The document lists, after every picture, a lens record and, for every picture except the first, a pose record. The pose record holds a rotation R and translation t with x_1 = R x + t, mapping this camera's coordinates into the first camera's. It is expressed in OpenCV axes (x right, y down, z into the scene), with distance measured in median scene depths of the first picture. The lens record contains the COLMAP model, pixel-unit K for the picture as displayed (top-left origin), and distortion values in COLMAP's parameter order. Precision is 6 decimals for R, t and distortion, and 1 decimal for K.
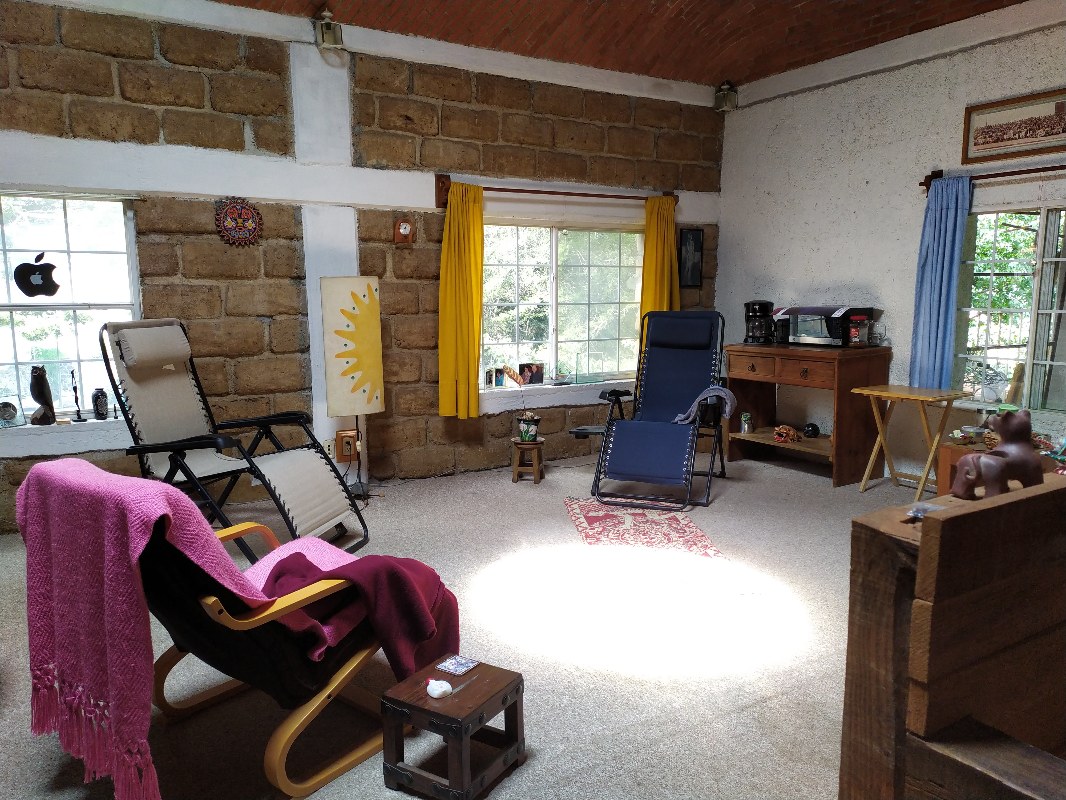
lens RADIAL K [[788.8, 0, 535.2], [0, 788.8, 404.4], [0, 0, 1]] dist [0.068166, -0.061412]
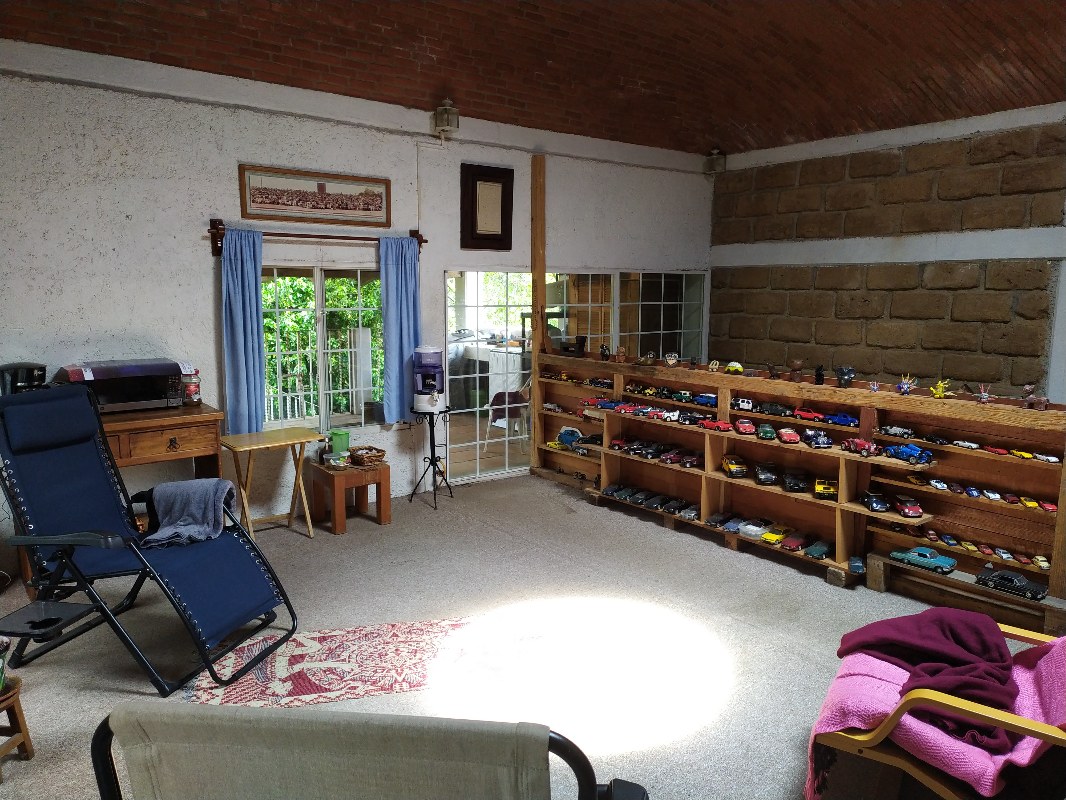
lens RADIAL K [[788.8, 0, 535.2], [0, 788.8, 404.4], [0, 0, 1]] dist [0.068166, -0.061412]
pose [[-0.135226, -0.143856, 0.980316, -0.592921], [0.144555, 0.975953, 0.163156, -0.182345], [-0.980213, 0.163772, -0.111179, 0.806607]]
